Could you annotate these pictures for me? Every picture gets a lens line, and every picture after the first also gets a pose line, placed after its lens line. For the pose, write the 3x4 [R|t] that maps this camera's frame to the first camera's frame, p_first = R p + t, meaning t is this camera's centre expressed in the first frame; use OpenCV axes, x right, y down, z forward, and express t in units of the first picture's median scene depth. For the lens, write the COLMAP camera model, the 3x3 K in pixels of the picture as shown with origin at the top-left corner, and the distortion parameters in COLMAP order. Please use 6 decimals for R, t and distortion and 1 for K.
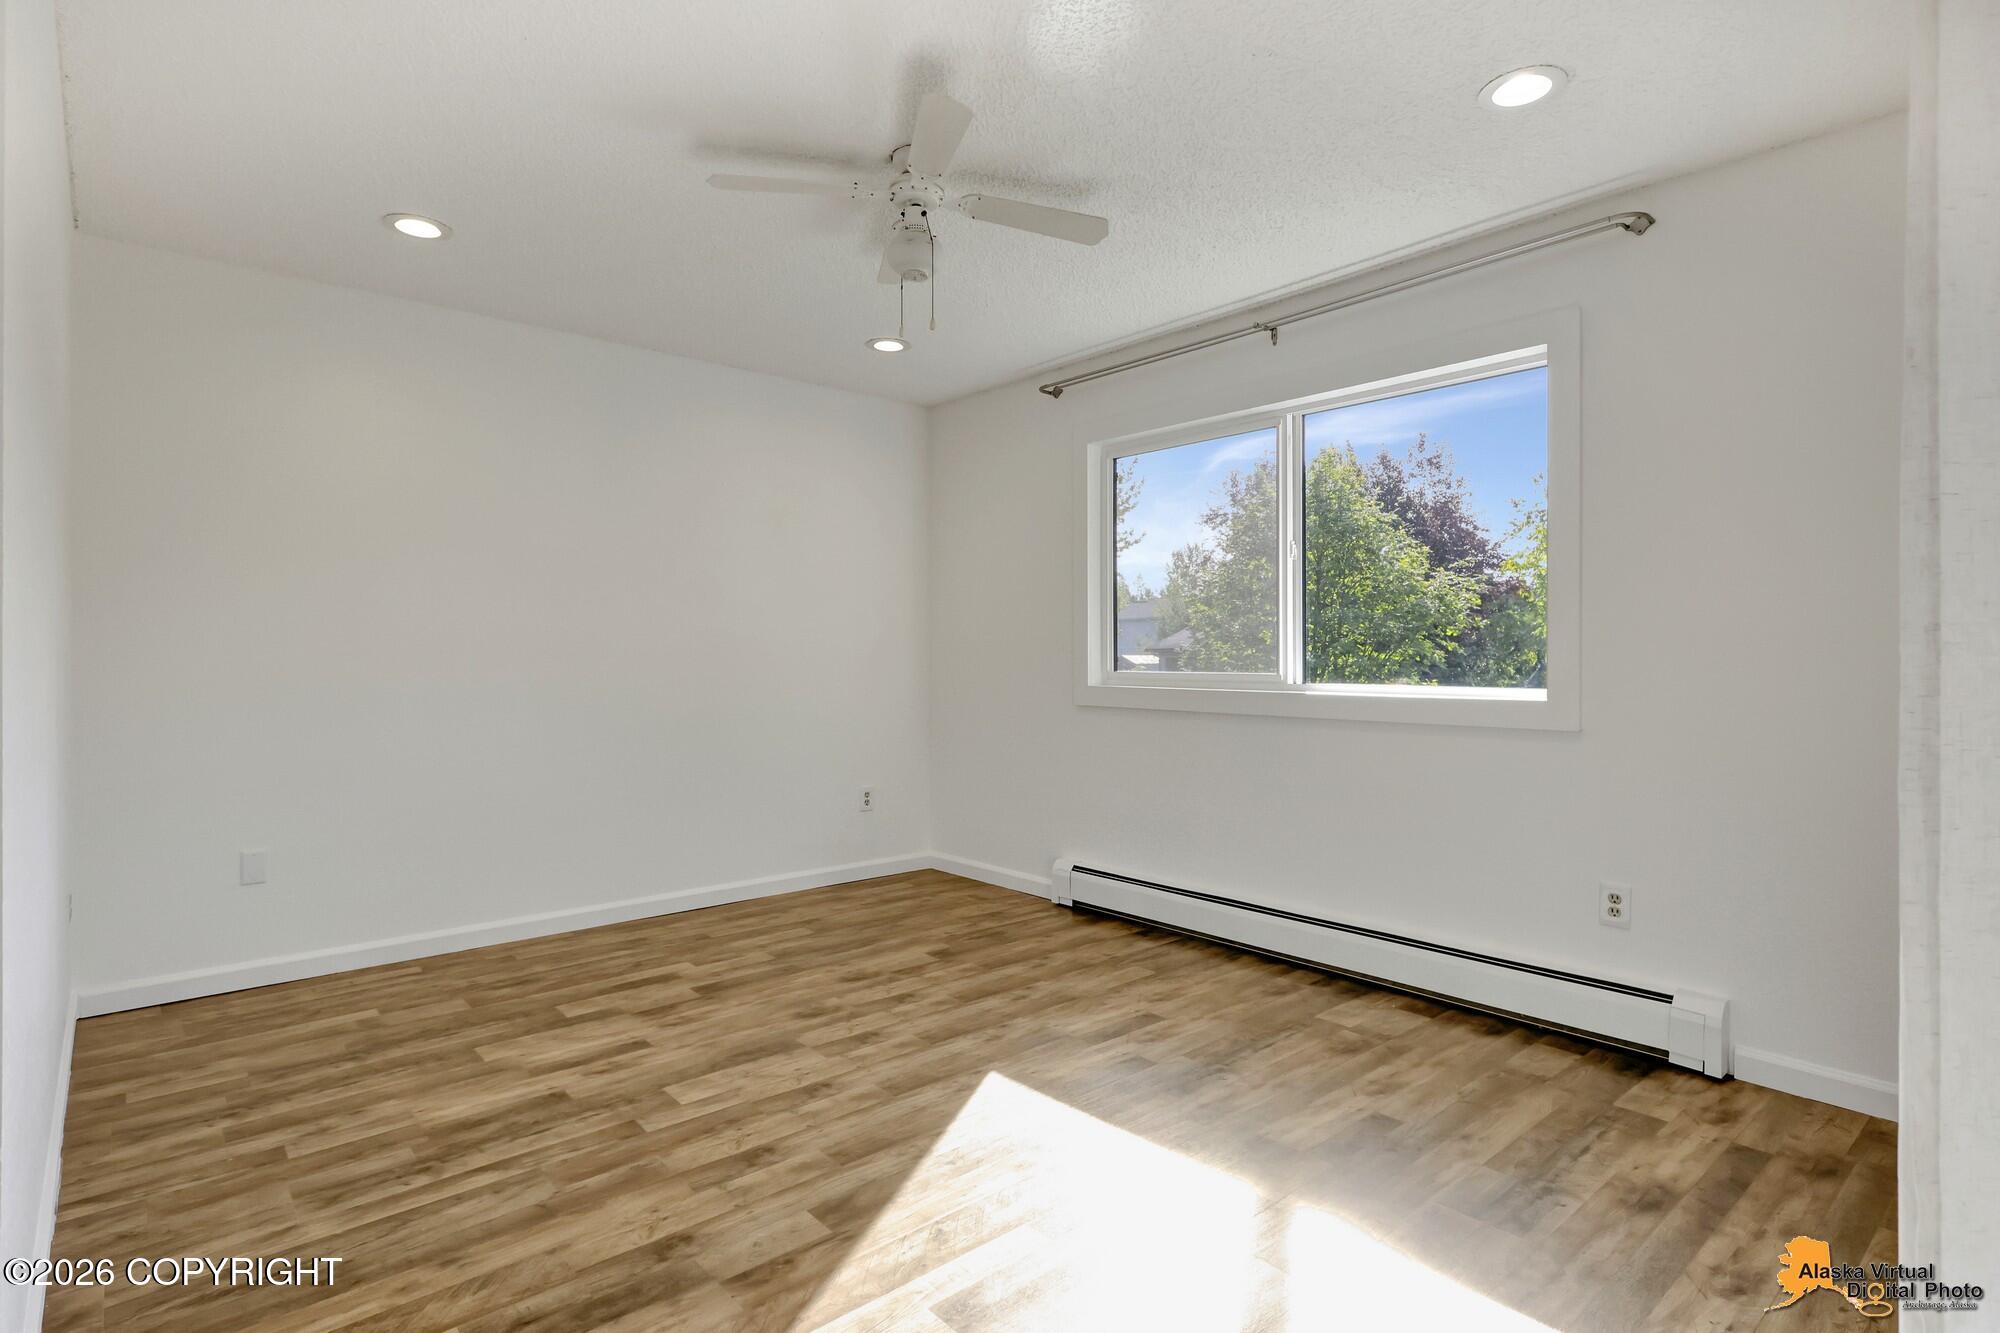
lens RADIAL K [[1017.3, 0, 980.6], [0, 1017.3, 653.4], [0, 0, 1]] dist [0.003050, -0.000118]
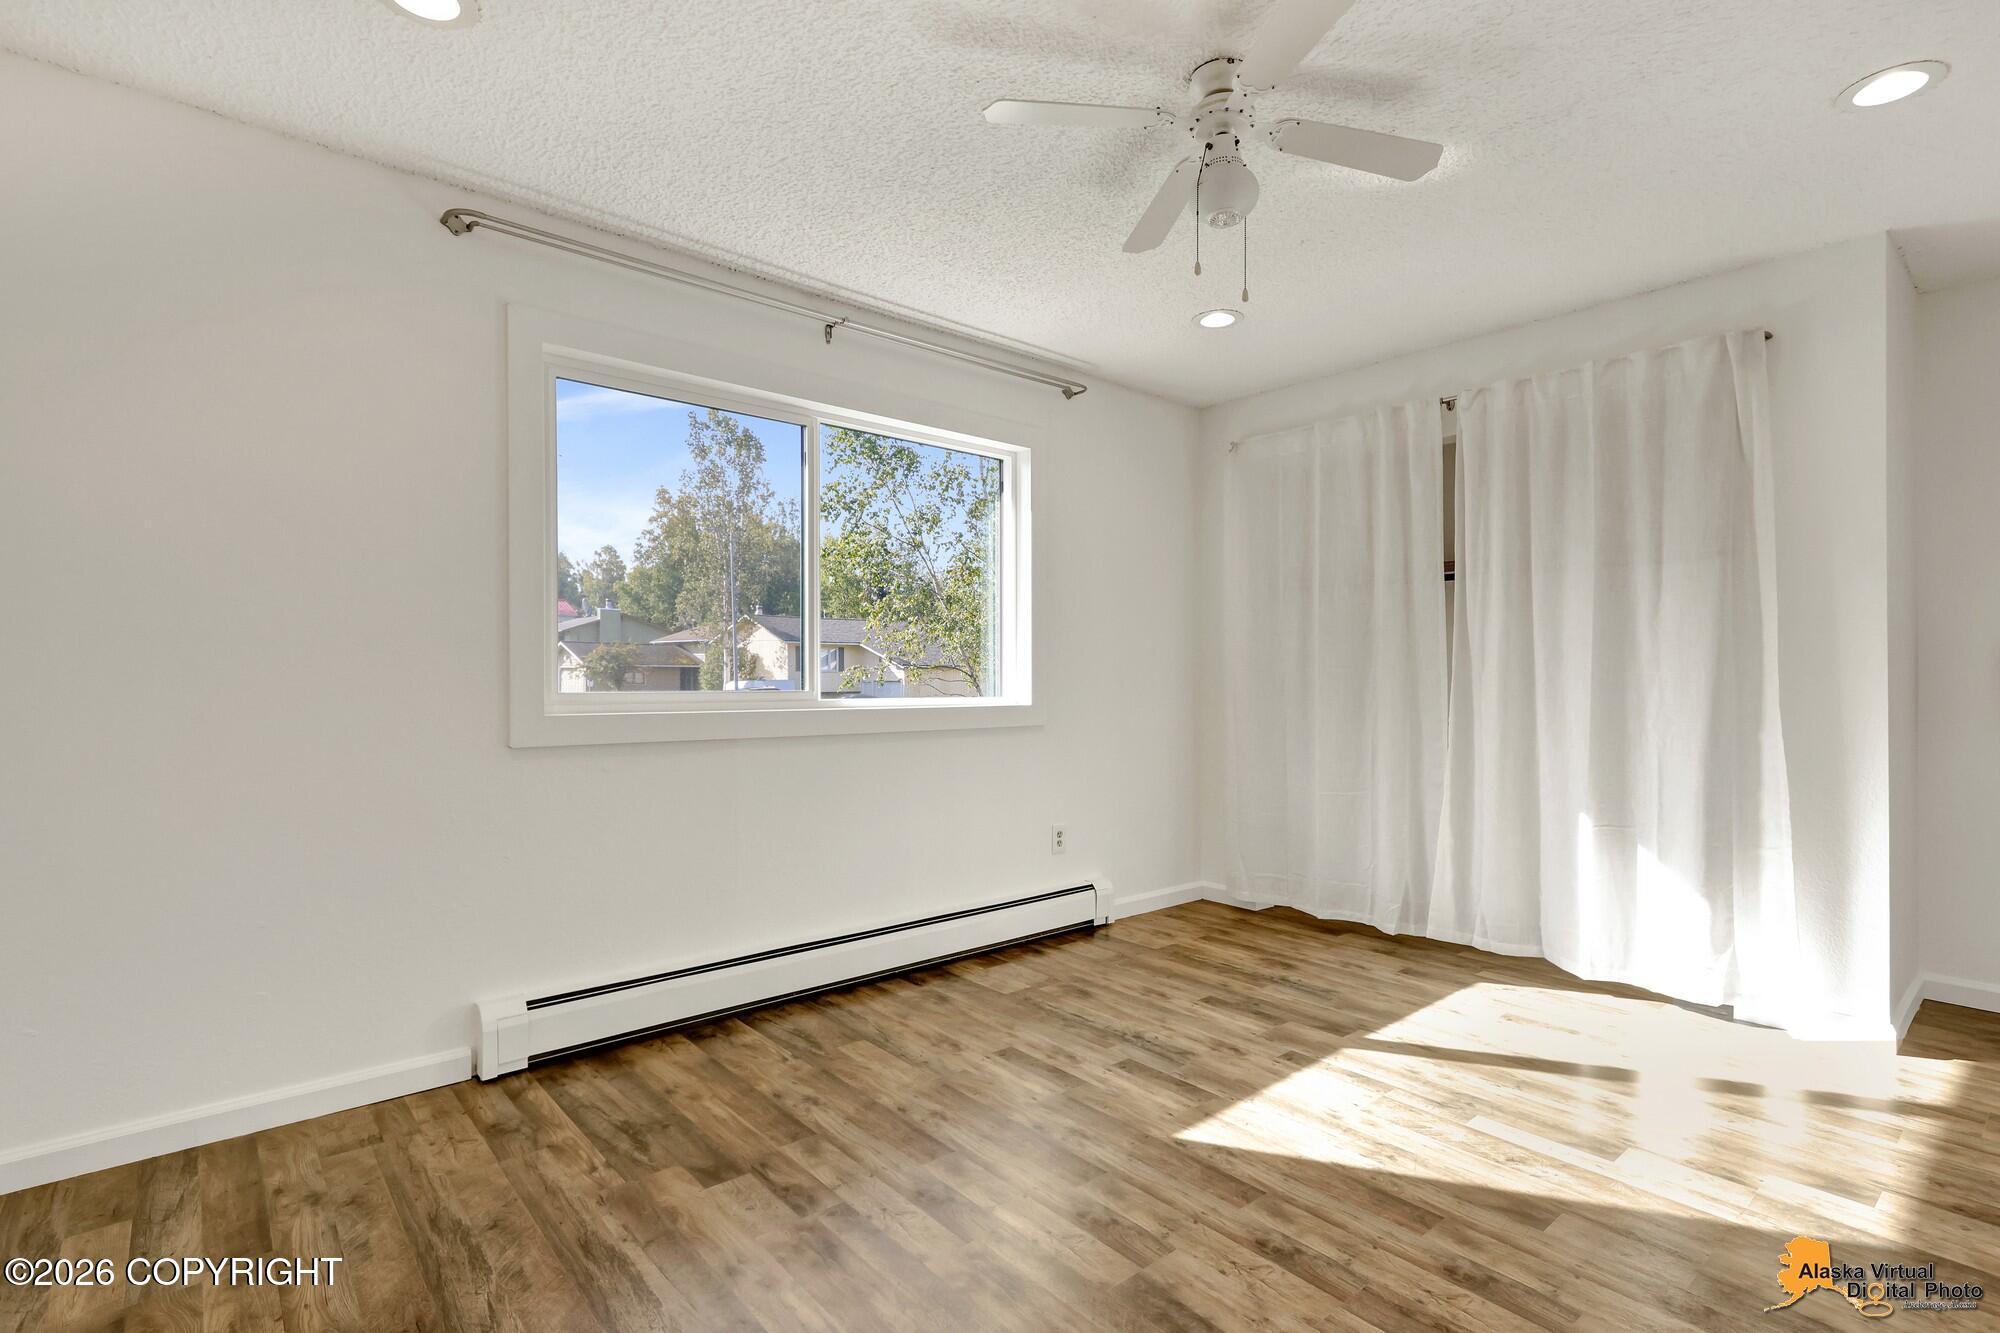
lens RADIAL K [[957.8, 0, 1005.2], [0, 957.8, 672.9], [0, 0, 1]] dist [0.008294, -0.003077]
pose [[-0.019434, -0.001198, 0.999810, -0.811634], [-0.009354, 0.999956, 0.001016, 0.001304], [-0.999767, -0.009333, -0.019445, 1.138638]]
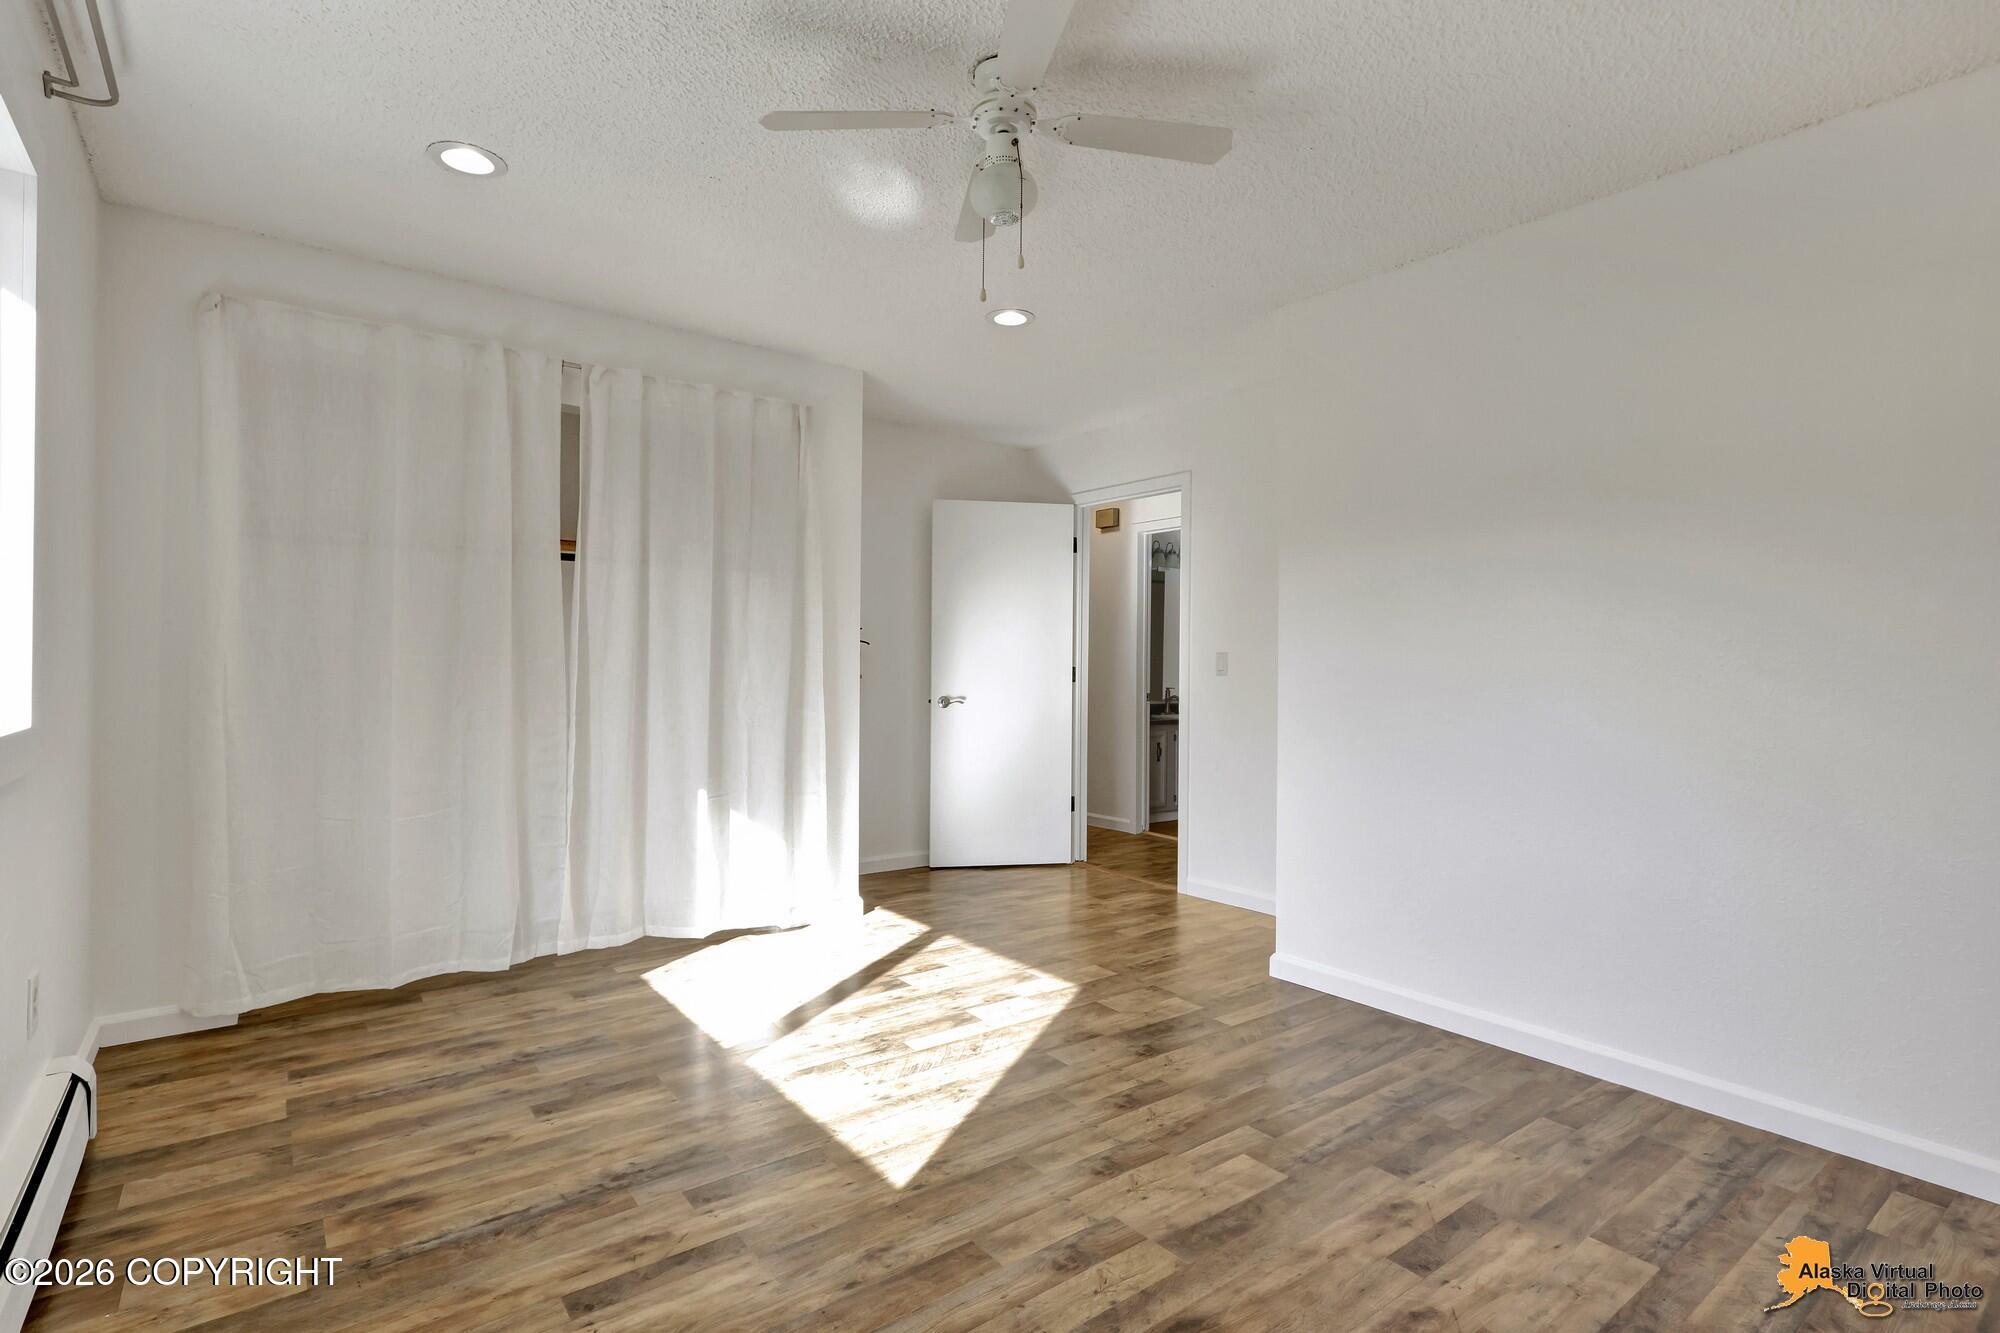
lens RADIAL K [[957.8, 0, 1015.9], [0, 957.8, 662.1], [0, 0, 1]] dist [0.008294, -0.003077]
pose [[-0.999572, -0.010818, 0.027178, -0.094101], [-0.011056, 0.999902, -0.008633, 0.002169], [-0.027082, -0.008930, -0.999593, 1.708654]]
